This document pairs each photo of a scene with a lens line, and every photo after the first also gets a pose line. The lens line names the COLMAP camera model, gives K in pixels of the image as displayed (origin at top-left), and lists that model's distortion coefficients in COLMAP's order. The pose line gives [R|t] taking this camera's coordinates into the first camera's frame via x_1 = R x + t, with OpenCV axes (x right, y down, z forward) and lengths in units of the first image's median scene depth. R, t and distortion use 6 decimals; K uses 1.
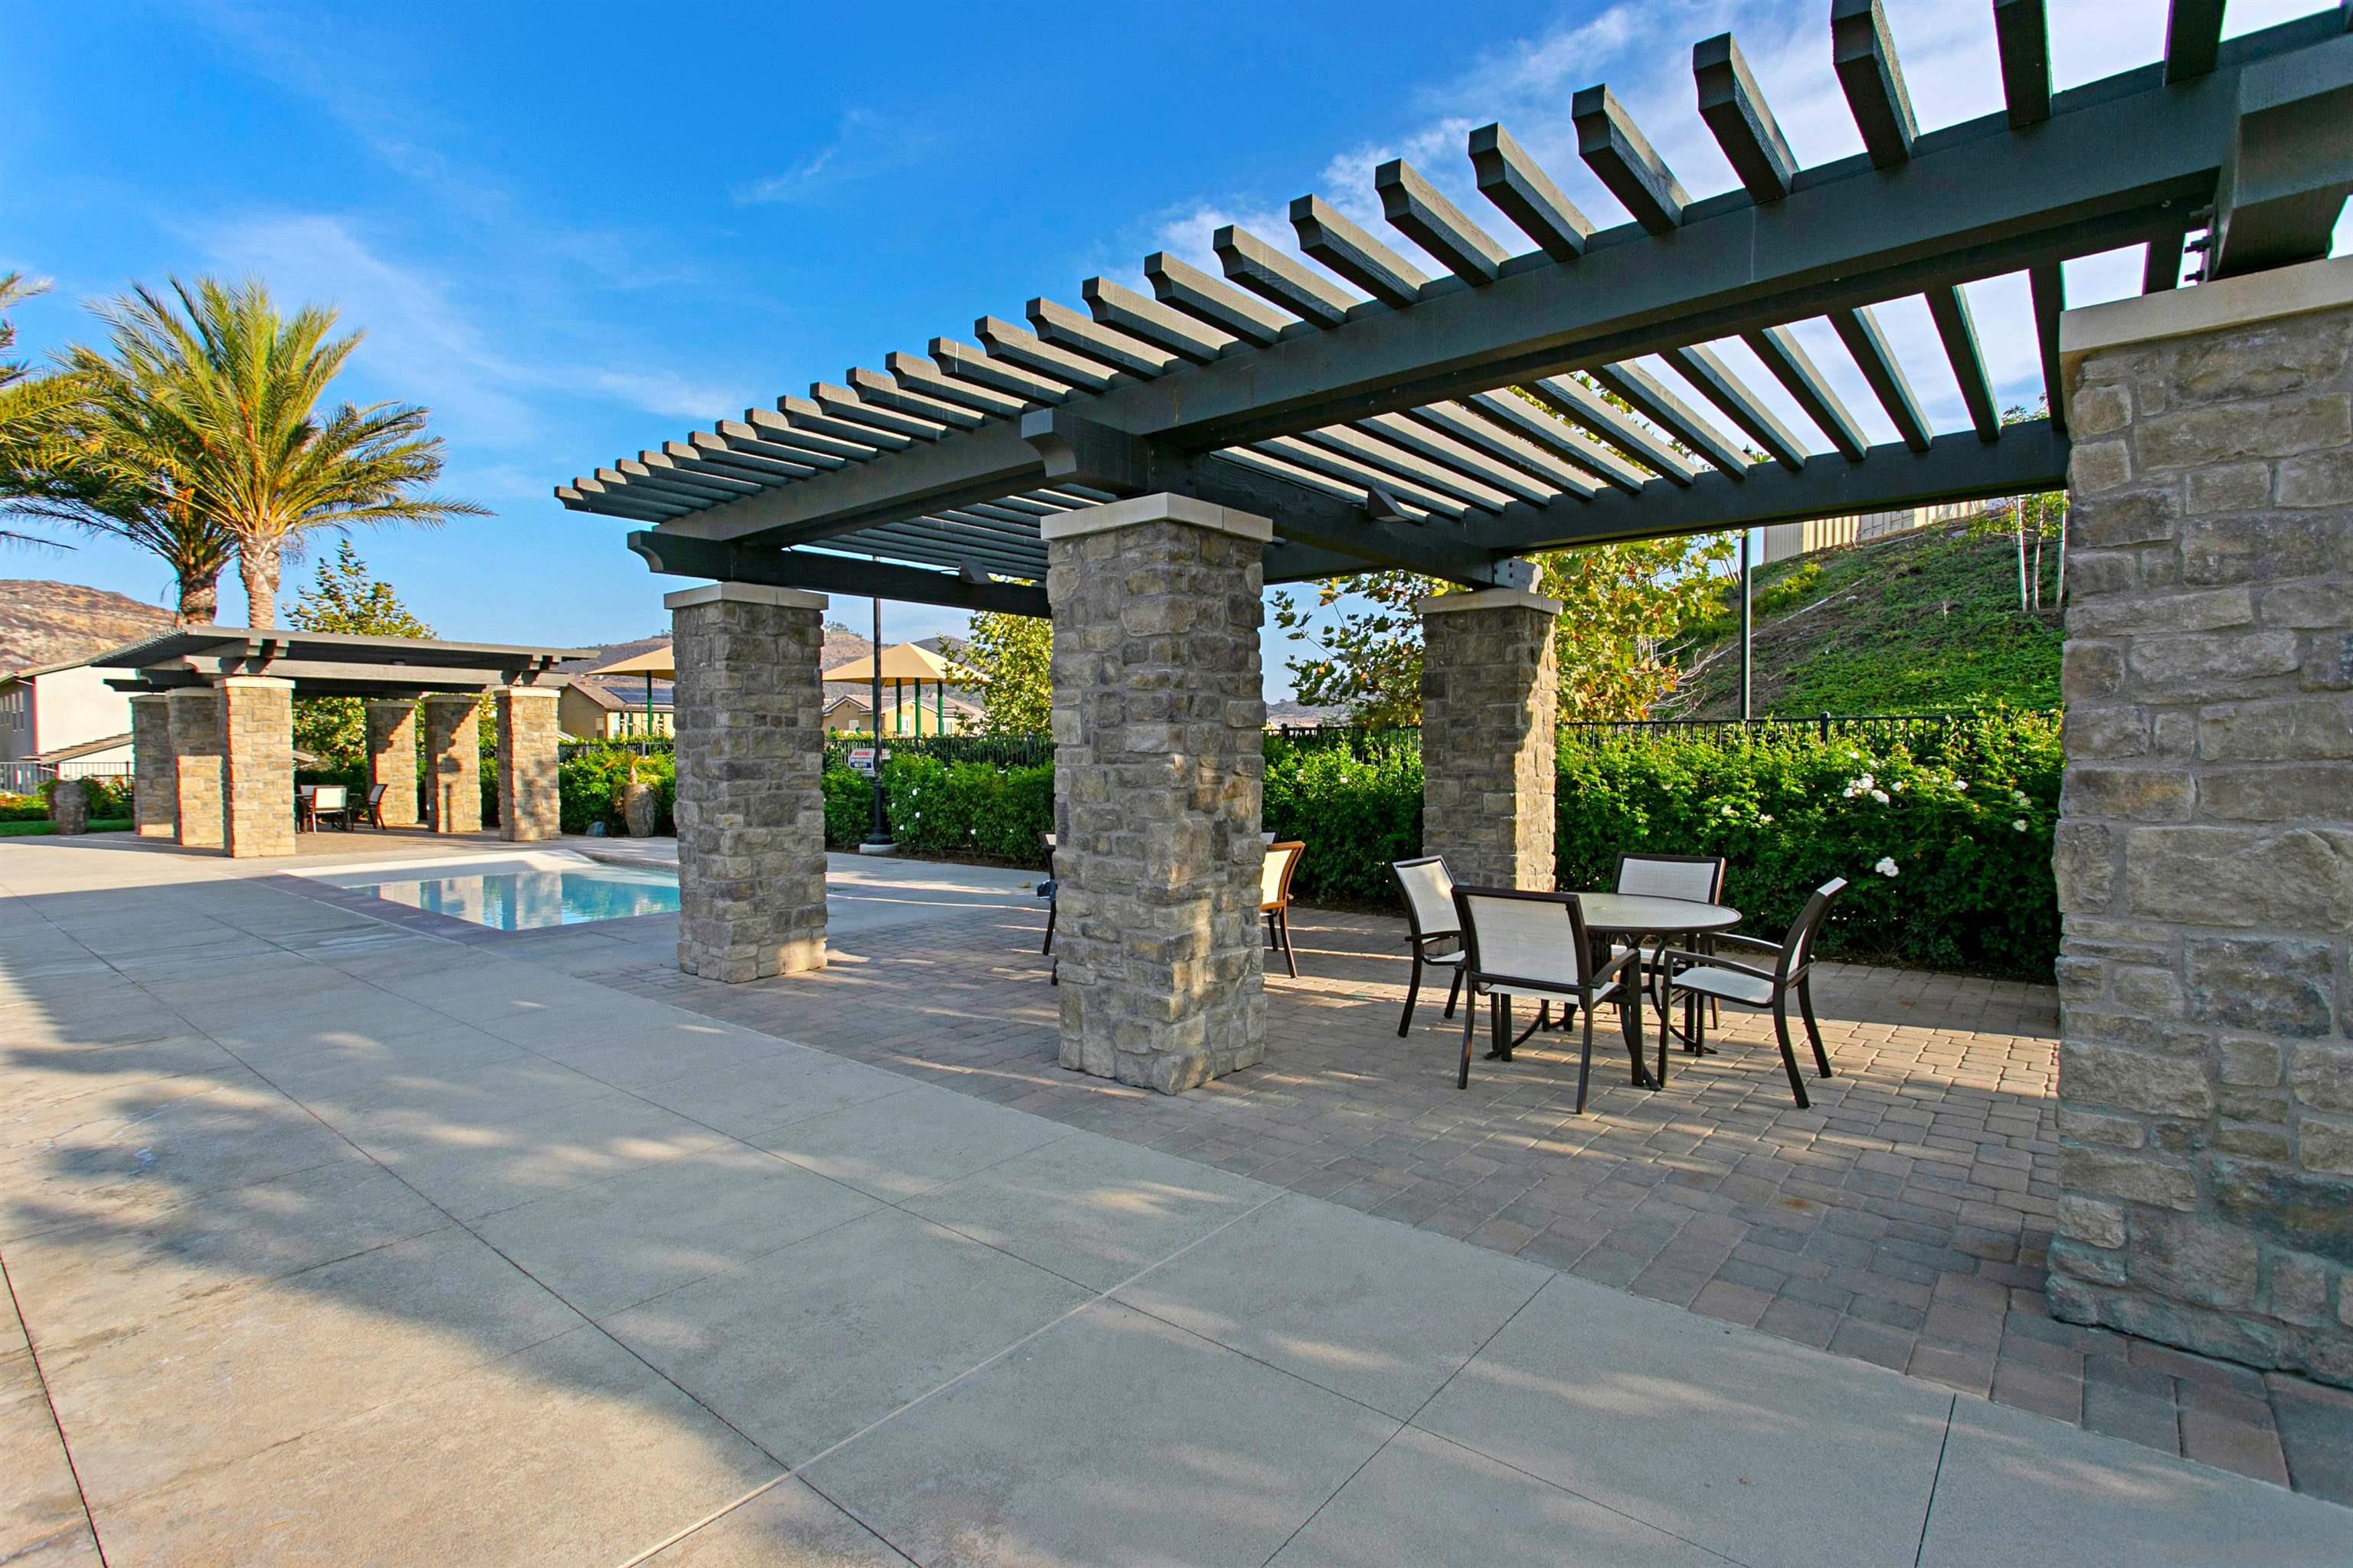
lens RADIAL K [[1103.0, 0, 1151.9], [0, 1103.0, 782.2], [0, 0, 1]] dist [0.014583, 0.000017]
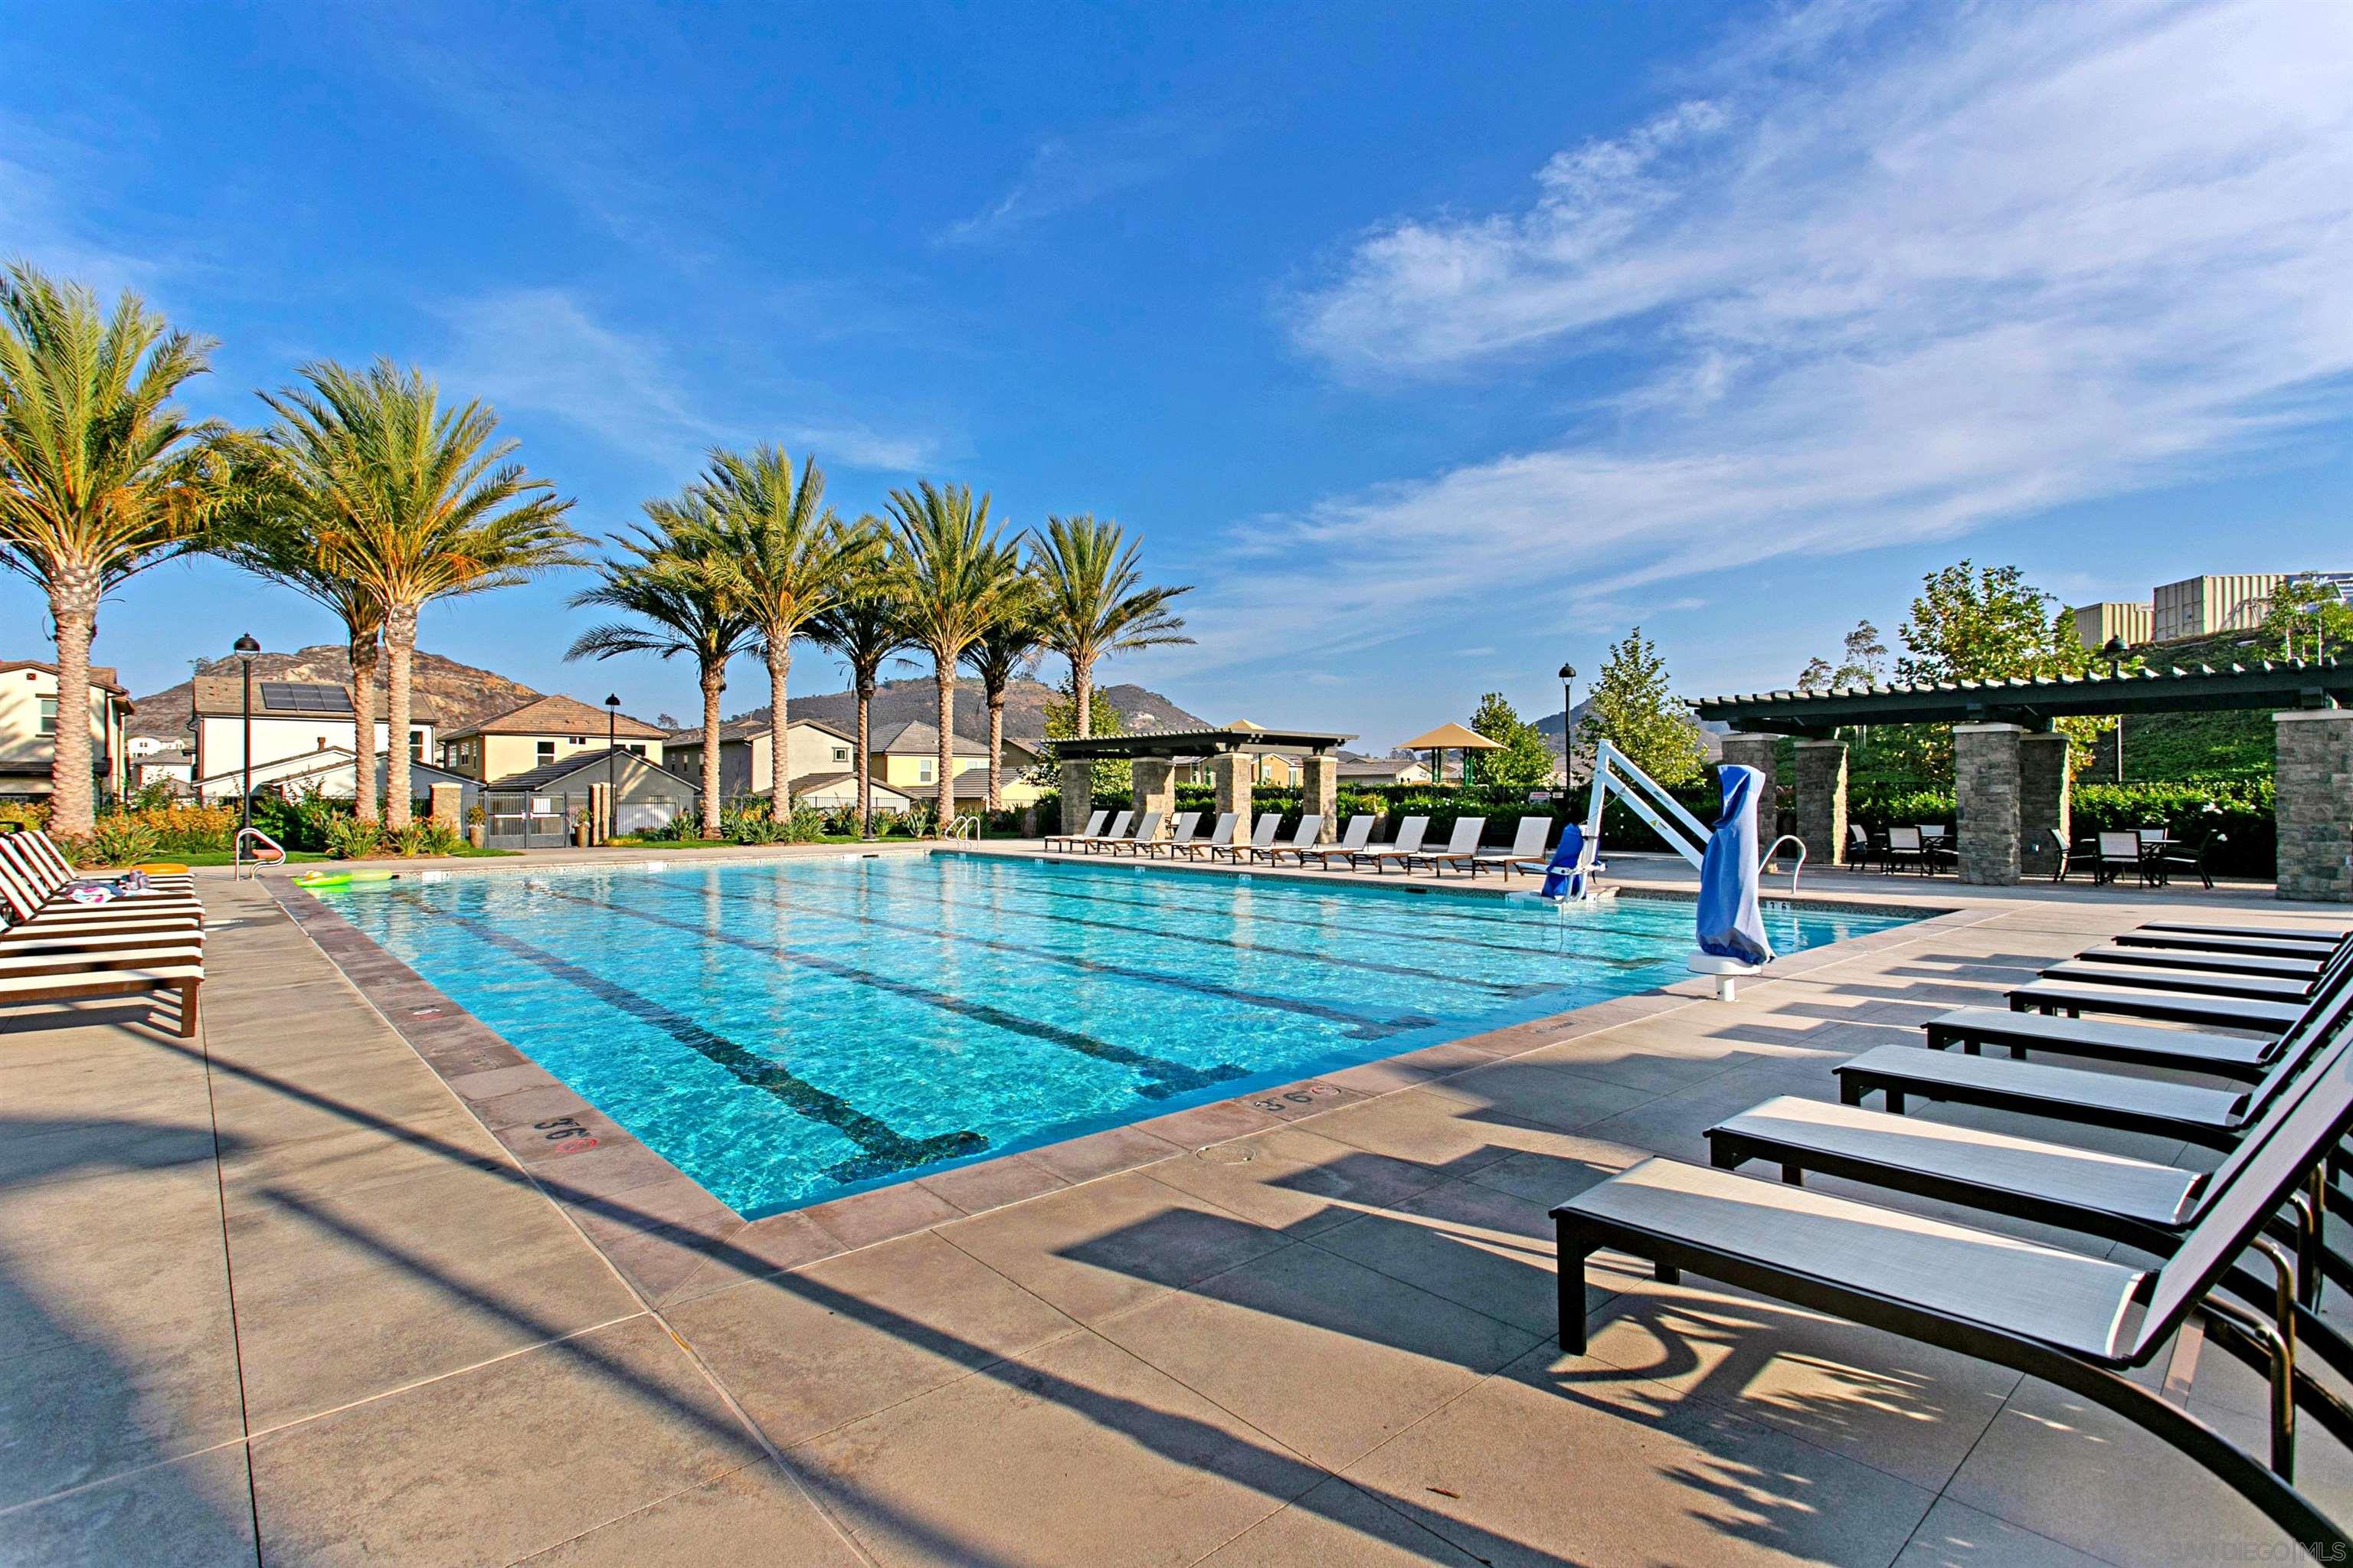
lens RADIAL K [[1168.7, 0, 1176.5], [0, 1168.7, 784.0], [0, 0, 1]] dist [0.056398, -0.000002]
pose [[0.995929, 0.003996, -0.090053, -0.639231], [-0.007456, 0.999245, -0.038123, 0.031384], [0.089833, 0.038639, 0.995207, -0.868490]]
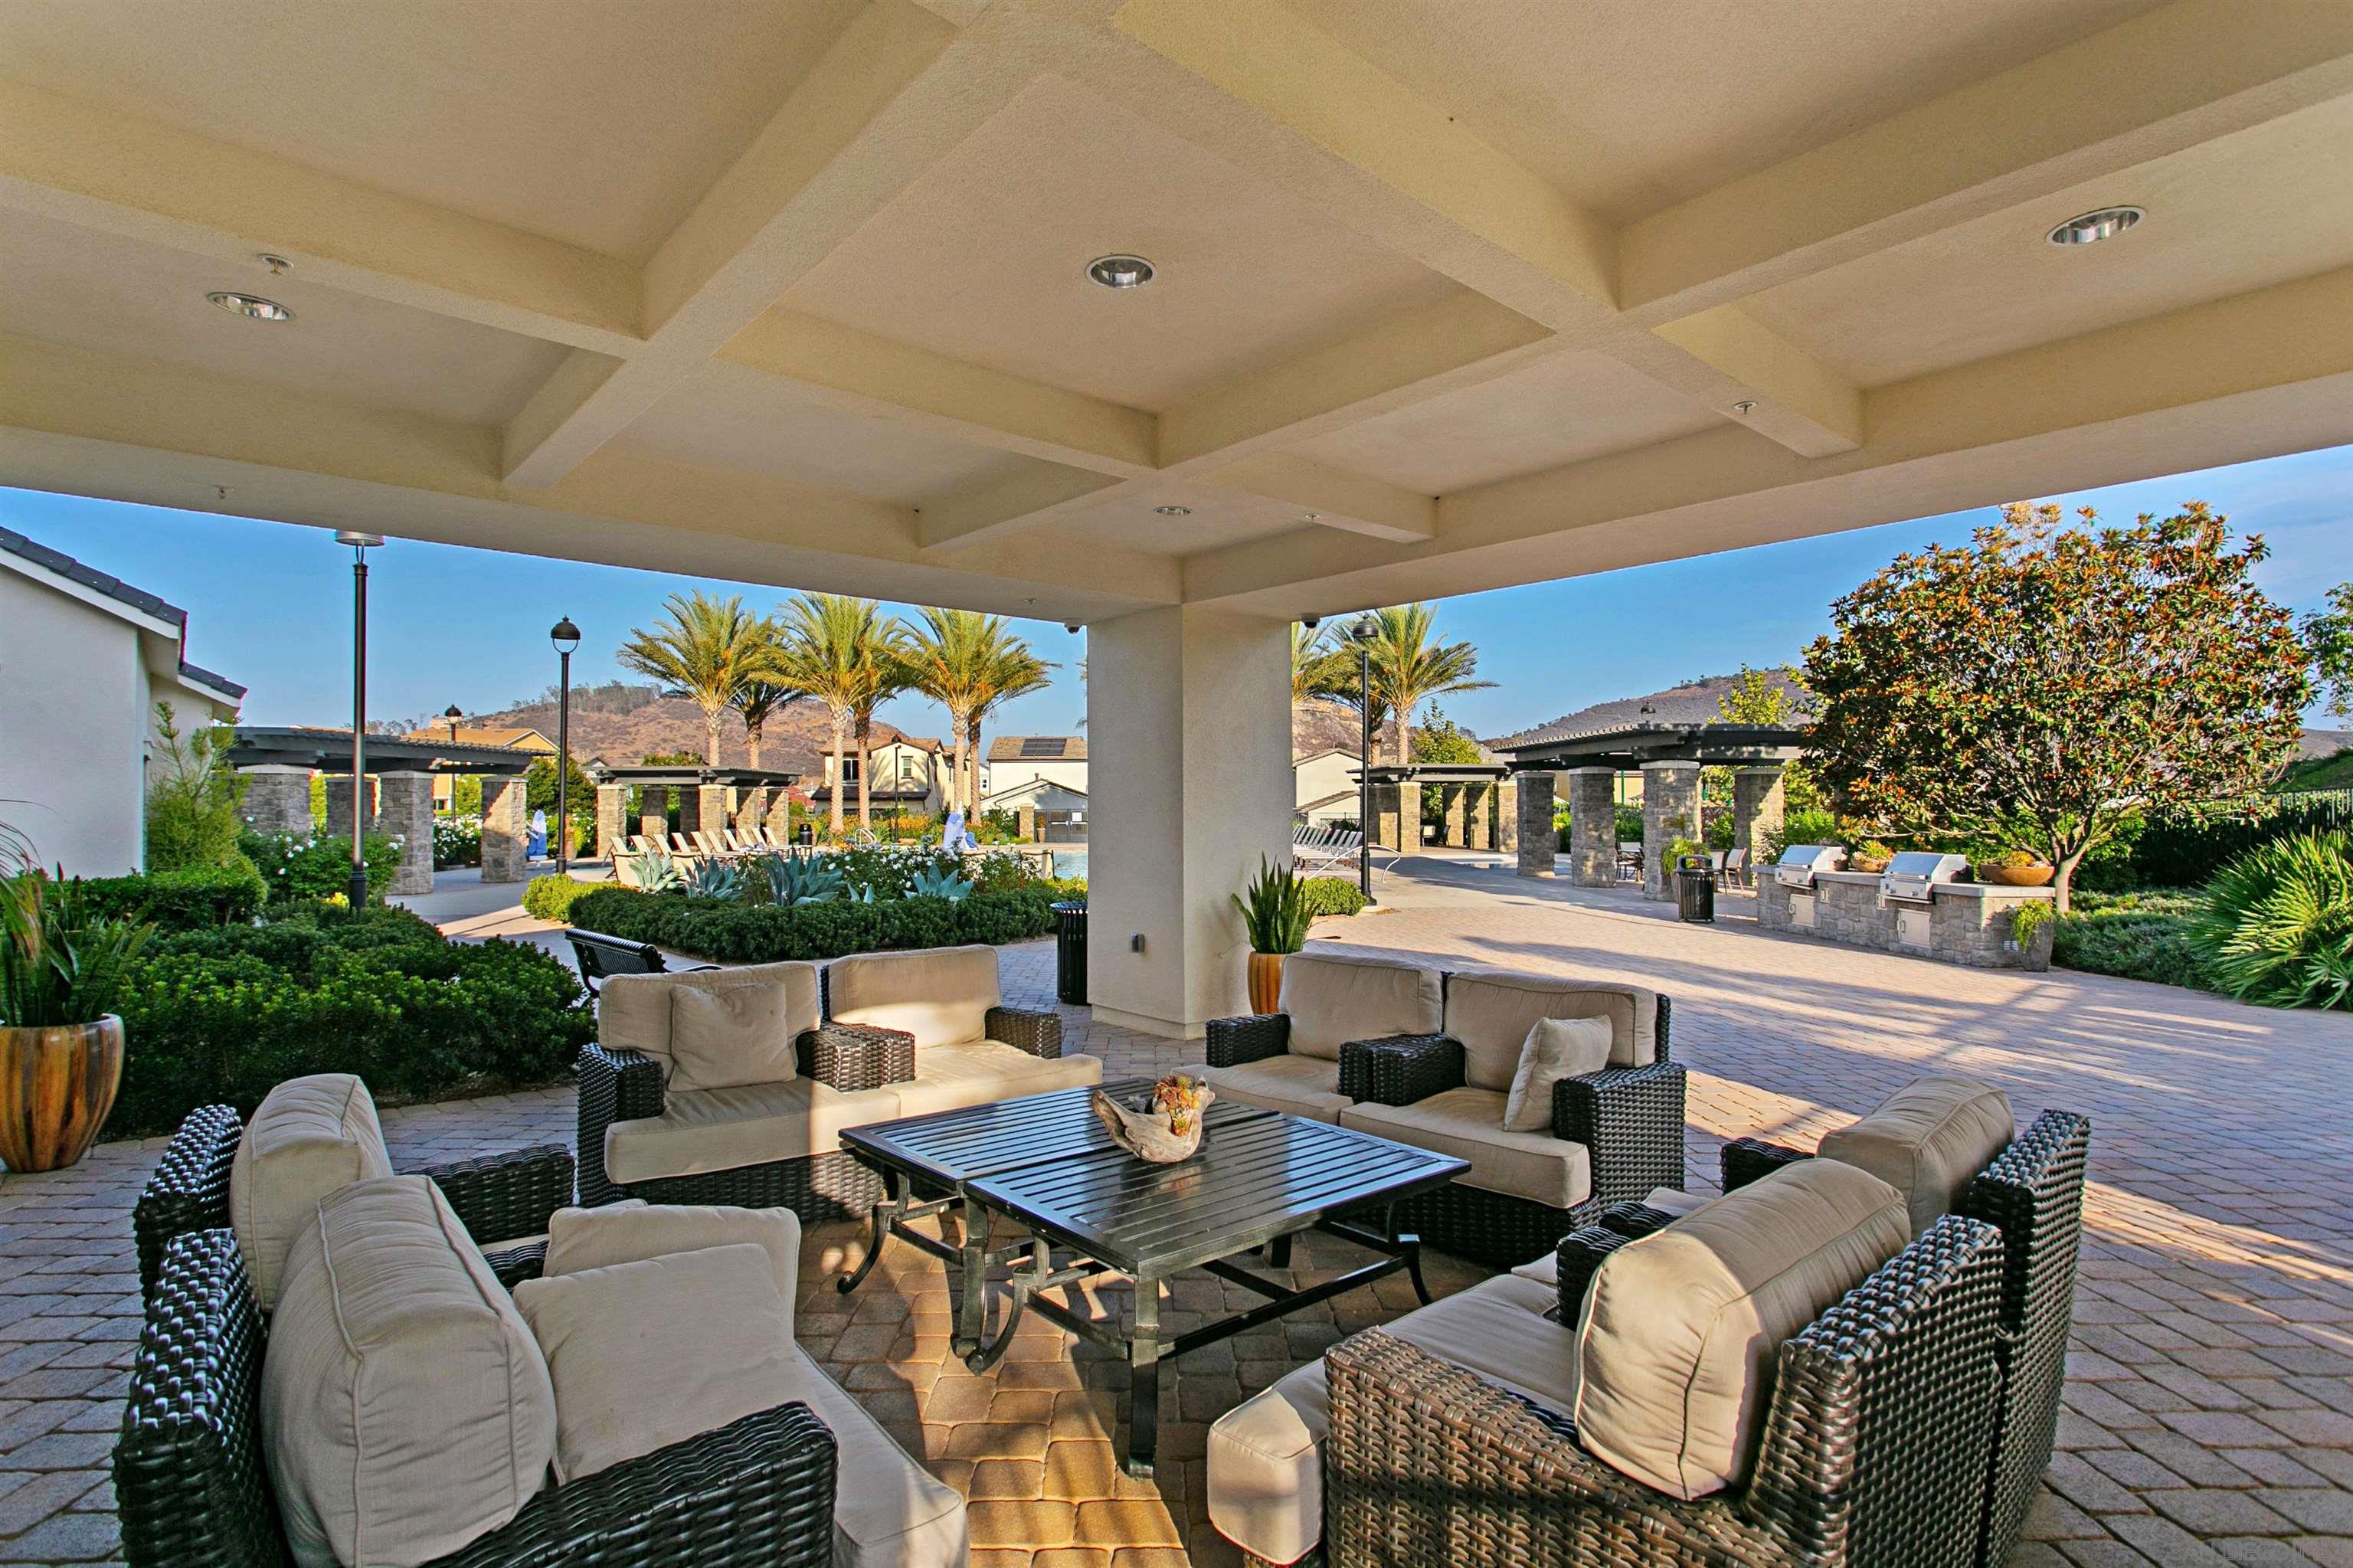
lens RADIAL K [[1168.7, 0, 1176.5], [0, 1168.7, 784.0], [0, 0, 1]] dist [0.056398, -0.000002]
pose [[0.675238, -0.006537, -0.737571, 0.716680], [-0.023748, 0.999250, -0.030597, 0.004779], [0.737217, 0.038176, 0.674576, -1.056505]]
